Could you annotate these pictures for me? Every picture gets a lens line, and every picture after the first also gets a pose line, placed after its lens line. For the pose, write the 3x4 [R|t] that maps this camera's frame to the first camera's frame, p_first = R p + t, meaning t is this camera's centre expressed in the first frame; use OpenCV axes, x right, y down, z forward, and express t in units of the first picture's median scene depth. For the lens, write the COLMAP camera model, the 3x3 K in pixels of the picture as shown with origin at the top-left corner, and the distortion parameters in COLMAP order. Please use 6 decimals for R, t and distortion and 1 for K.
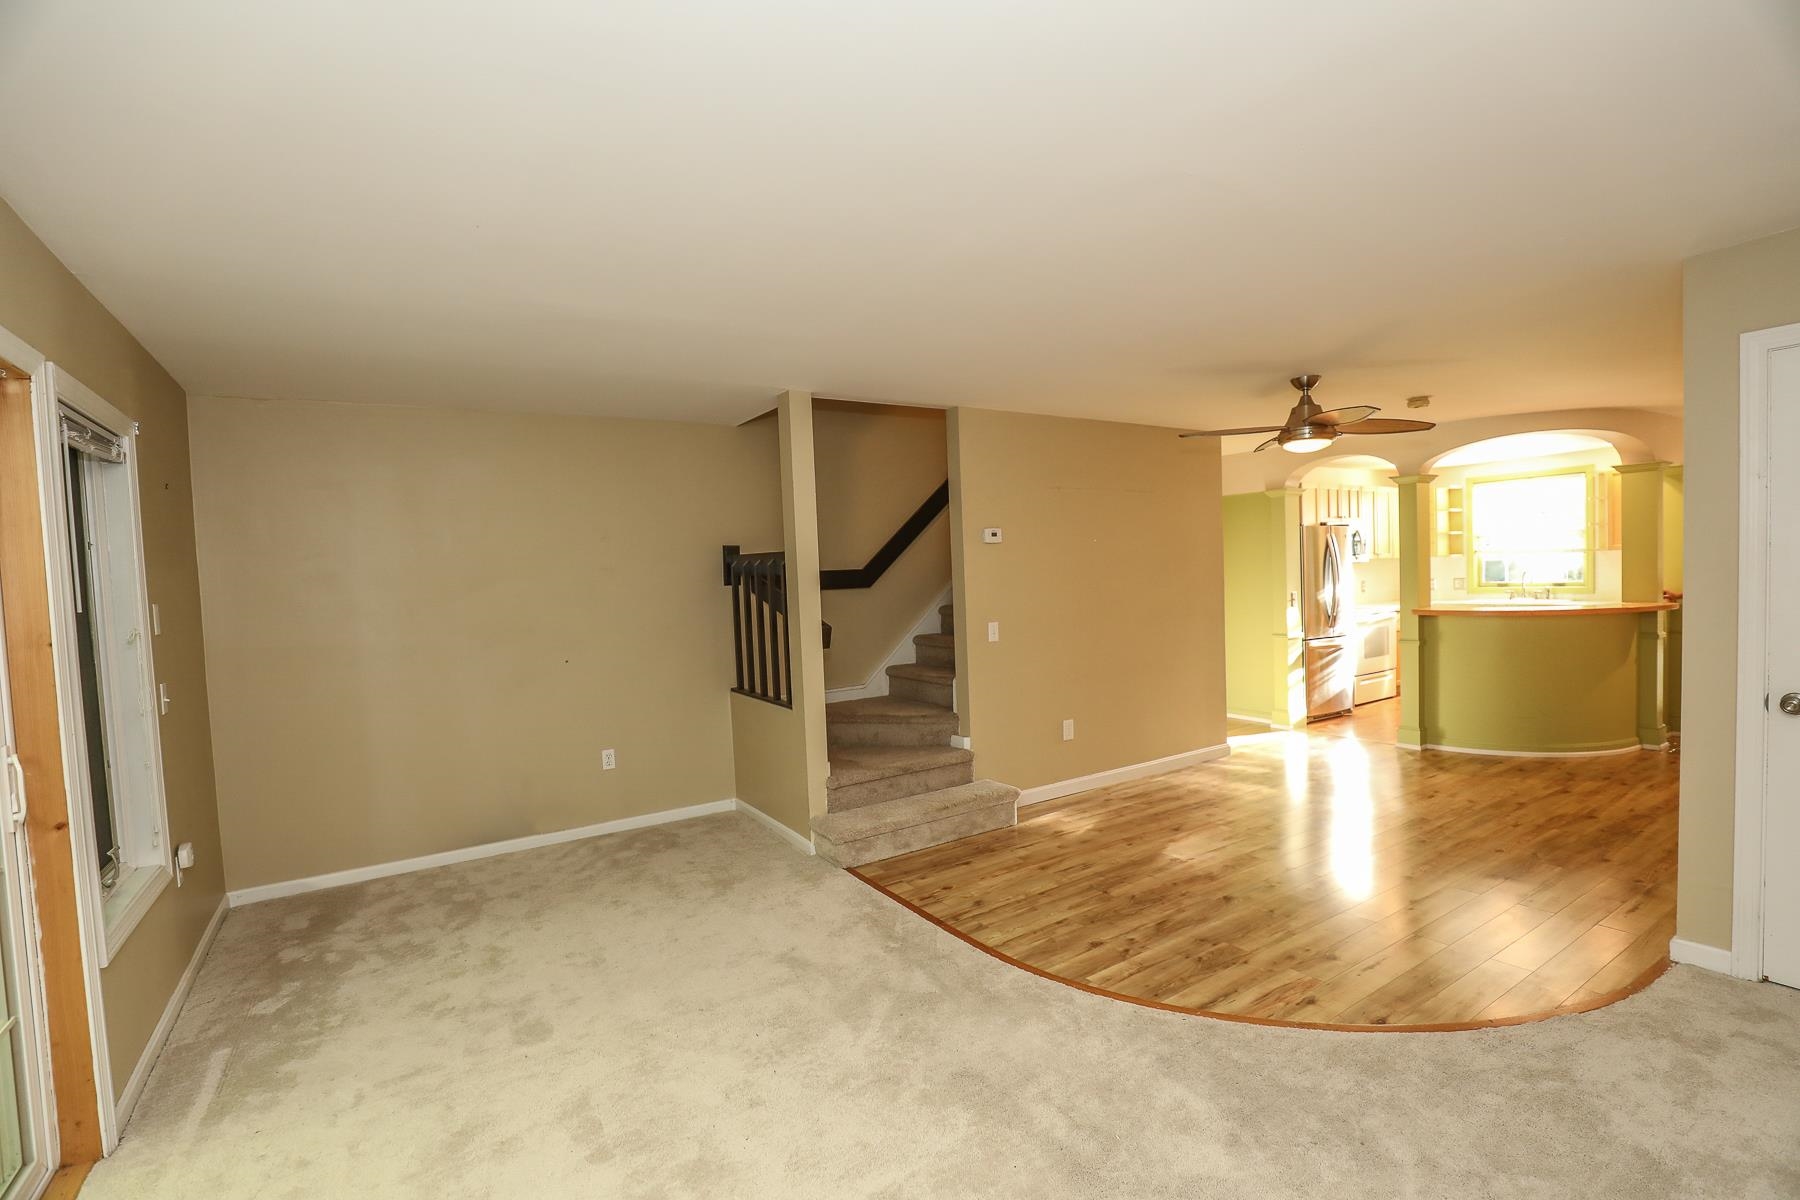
lens RADIAL K [[828.9, 0, 907.5], [0, 828.9, 609.2], [0, 0, 1]] dist [-0.031455, 0.006453]
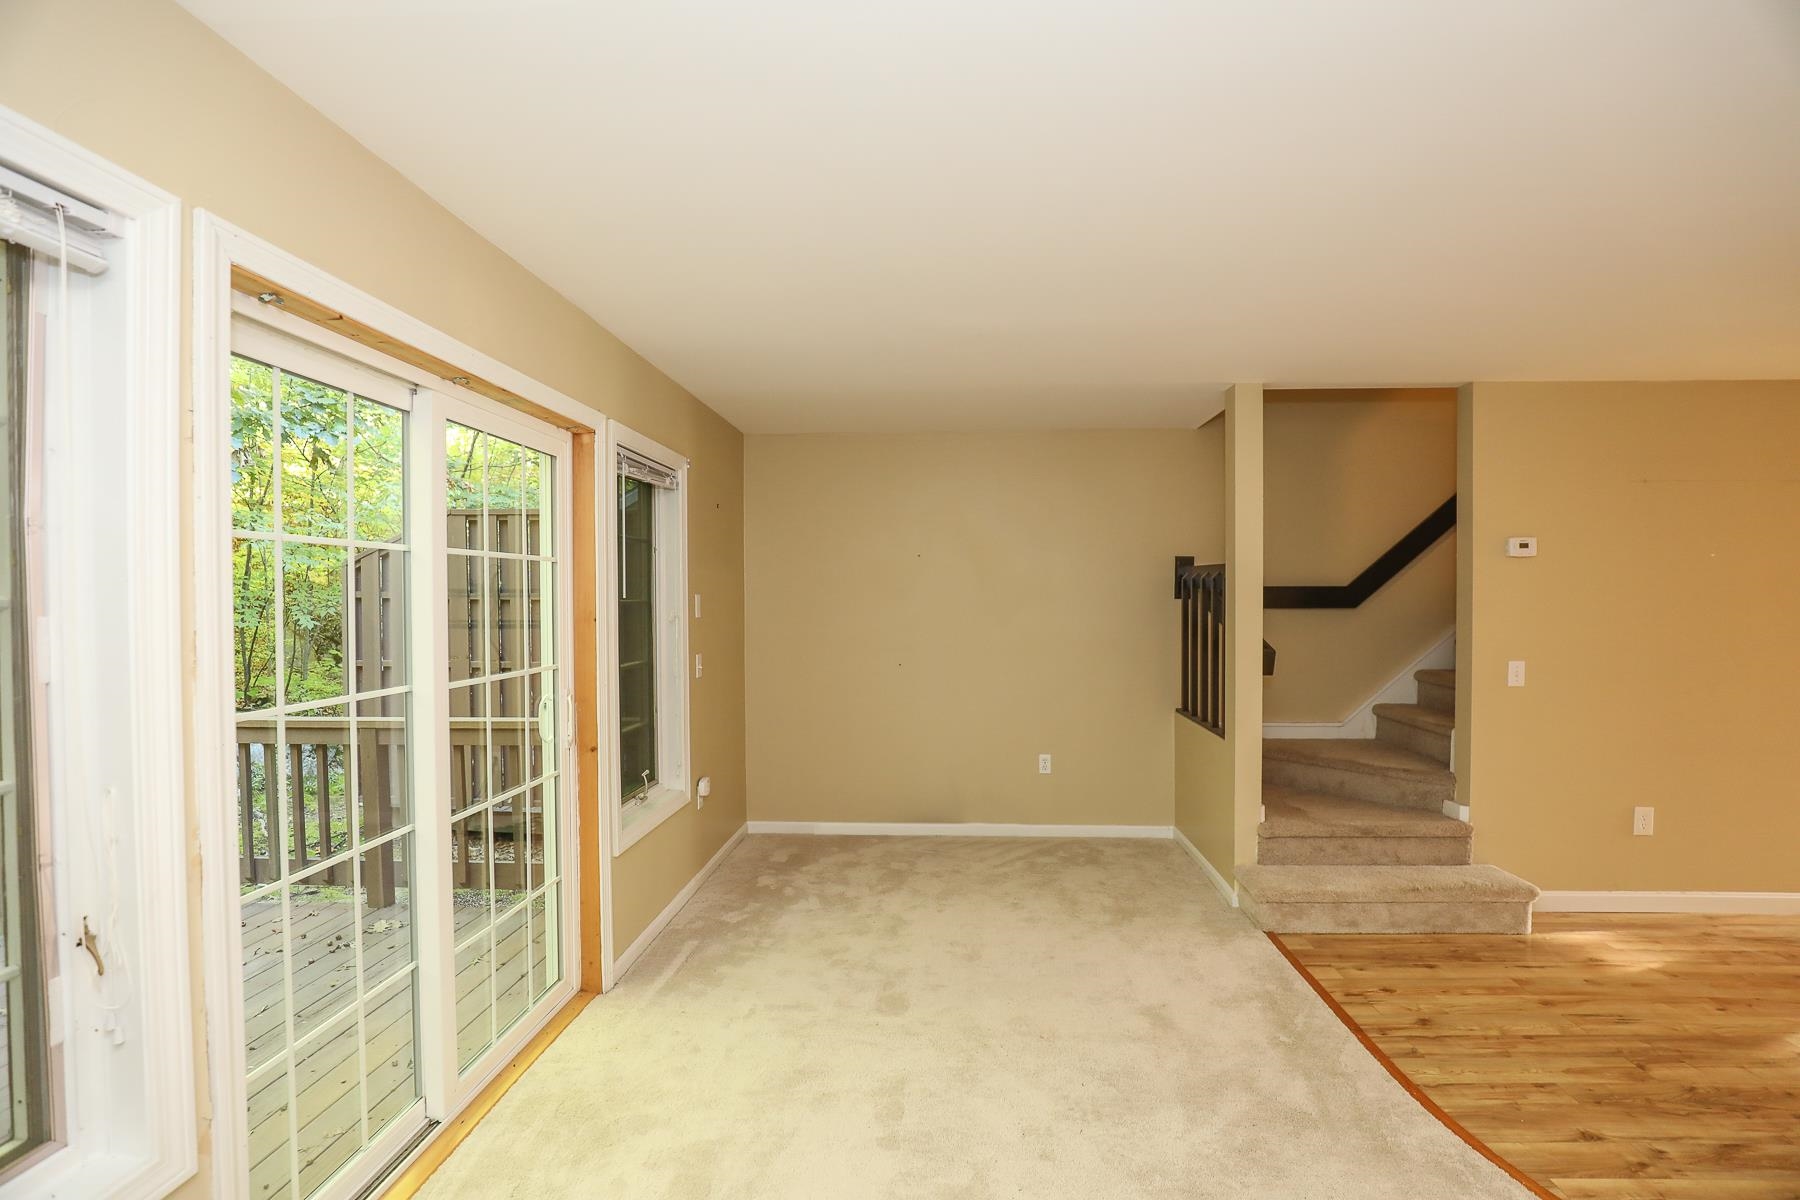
lens RADIAL K [[828.9, 0, 907.5], [0, 828.9, 609.2], [0, 0, 1]] dist [-0.031455, 0.006453]
pose [[0.805325, 0.047288, -0.590944, 0.115096], [-0.054962, 0.998476, 0.004998, -0.005935], [0.590280, 0.028454, 0.806697, 0.080596]]
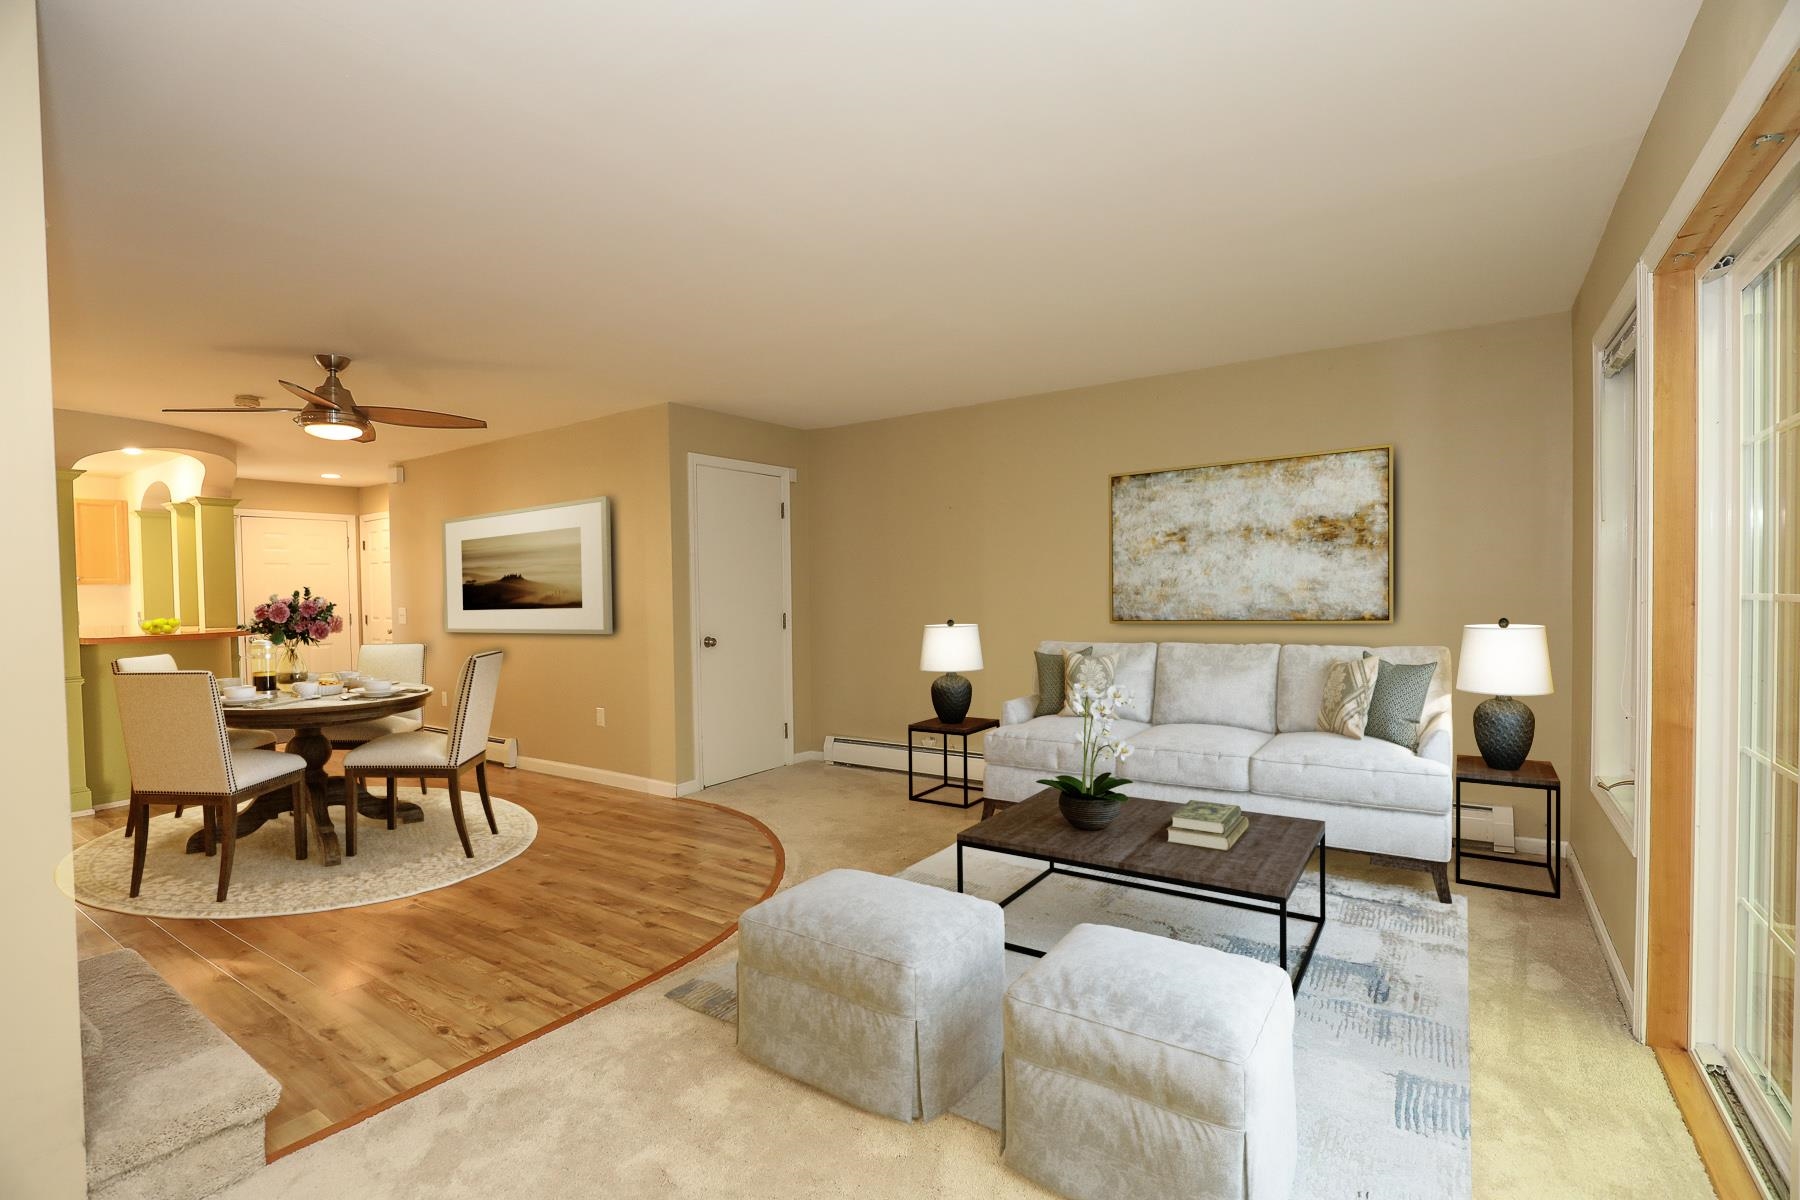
lens RADIAL K [[828.9, 0, 907.5], [0, 828.9, 609.2], [0, 0, 1]] dist [-0.031455, 0.006453]
pose [[-0.380752, 0.023094, 0.924389, -0.628365], [0.074549, 0.997201, 0.005794, 0.039429], [-0.921667, 0.071118, -0.381408, 0.837456]]
